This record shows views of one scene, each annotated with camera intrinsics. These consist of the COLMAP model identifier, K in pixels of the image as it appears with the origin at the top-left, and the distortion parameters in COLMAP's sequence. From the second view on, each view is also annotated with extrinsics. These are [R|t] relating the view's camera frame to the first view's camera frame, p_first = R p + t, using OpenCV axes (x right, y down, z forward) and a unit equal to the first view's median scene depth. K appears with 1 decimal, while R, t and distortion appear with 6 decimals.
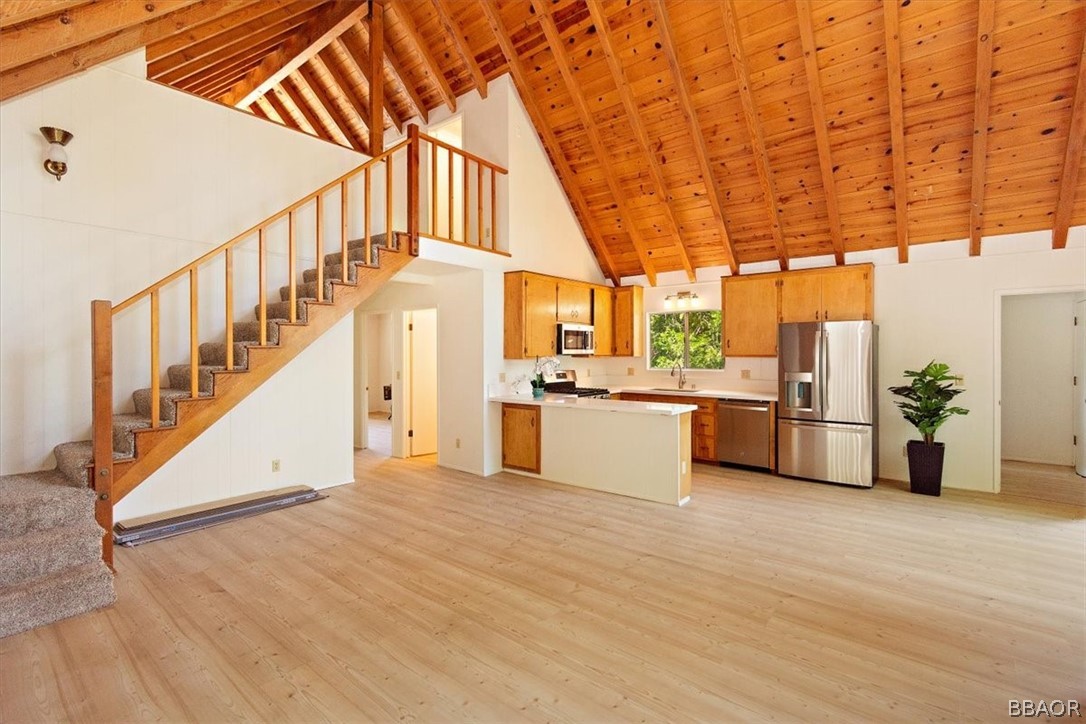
lens RADIAL K [[493.5, 0, 545.2], [0, 493.5, 353.2], [0, 0, 1]] dist [0.002508, 0.000124]
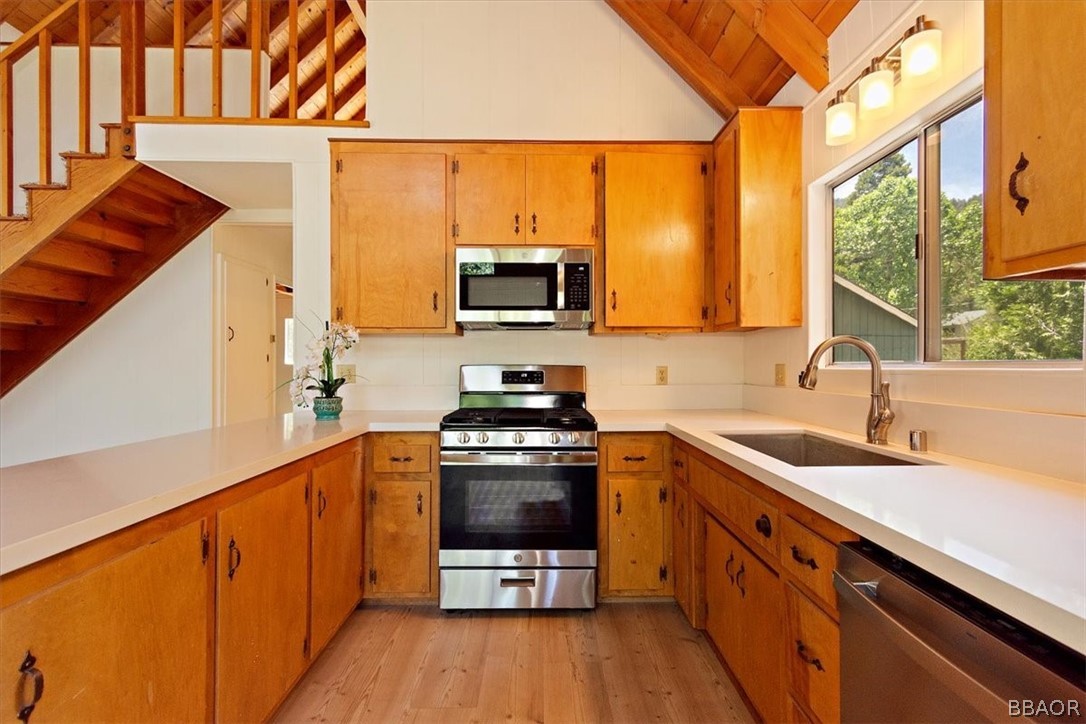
lens RADIAL K [[488.8, 0, 546.2], [0, 488.8, 361.8], [0, 0, 1]] dist [0.004720, 0.000041]
pose [[0.636595, -0.001395, -0.771197, 0.508037], [-0.004162, 0.999978, -0.005244, 0.047290], [0.771187, 0.006548, 0.636574, 1.018236]]
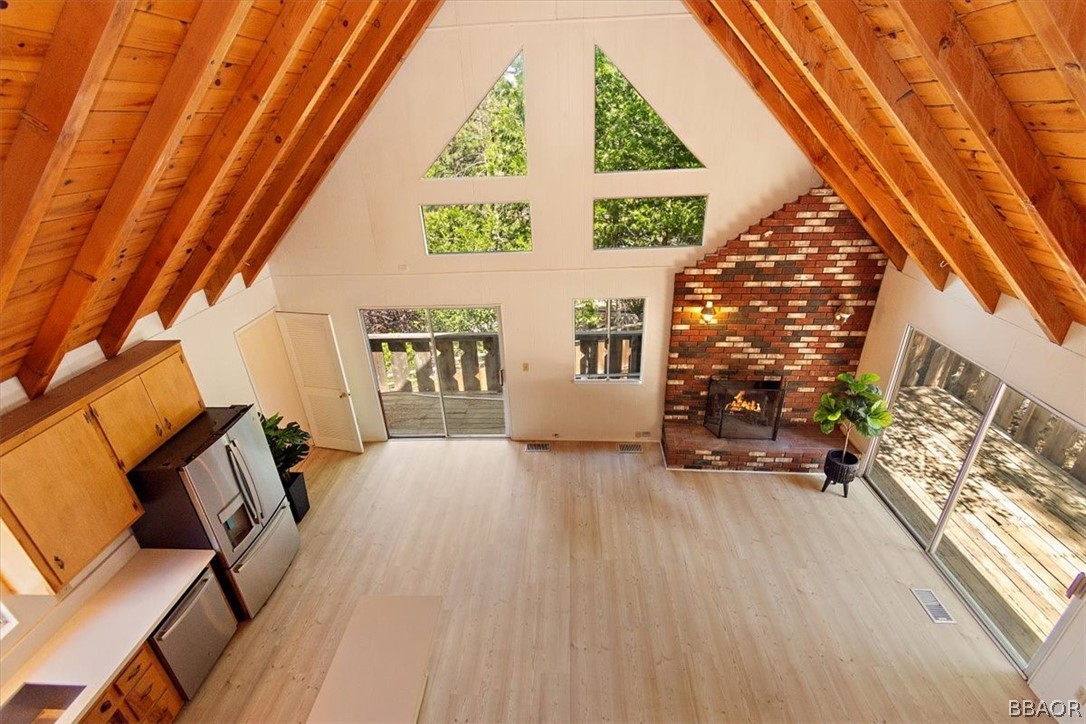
lens RADIAL K [[480.6, 0, 545.4], [0, 480.6, 358.2], [0, 0, 1]] dist [0.002653, -0.000086]
pose [[-0.590210, -0.333541, 0.735121, -0.263997], [0.040197, 0.897376, 0.439433, -0.513187], [-0.806248, 0.288907, -0.516233, 1.025861]]
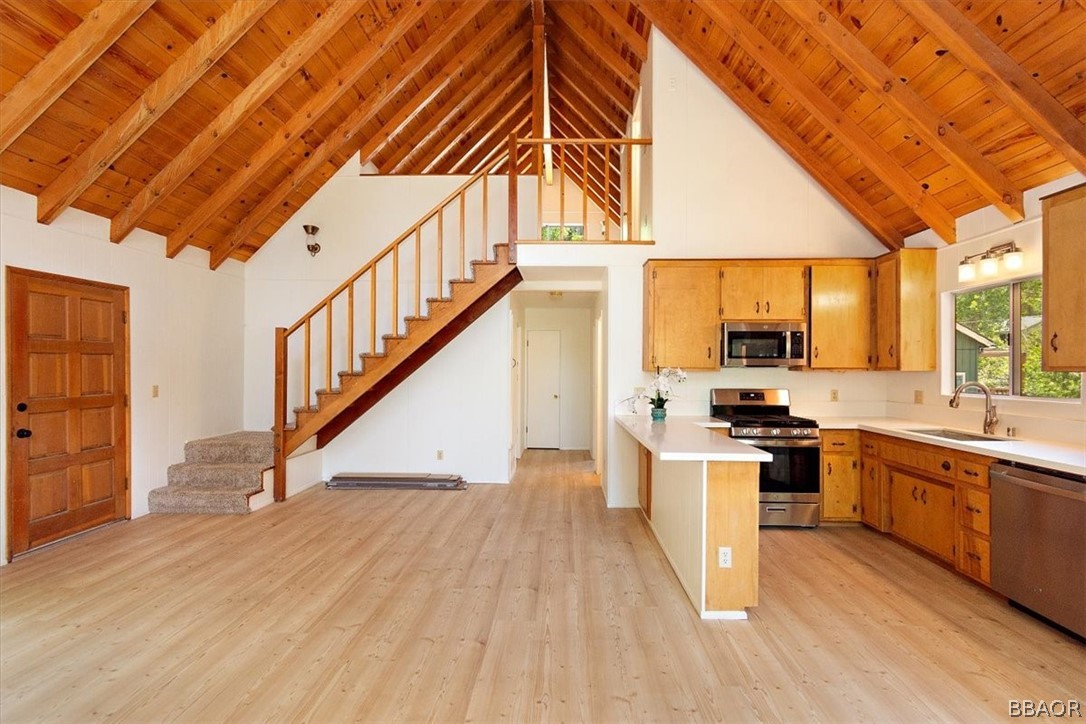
lens RADIAL K [[505.8, 0, 546.2], [0, 505.8, 364.8], [0, 0, 1]] dist [0.002747, -0.000692]
pose [[0.598888, 0.000045, -0.800833, 0.597082], [-0.008688, 0.999942, -0.006442, 0.010718], [0.800786, 0.010816, 0.598853, 0.448457]]
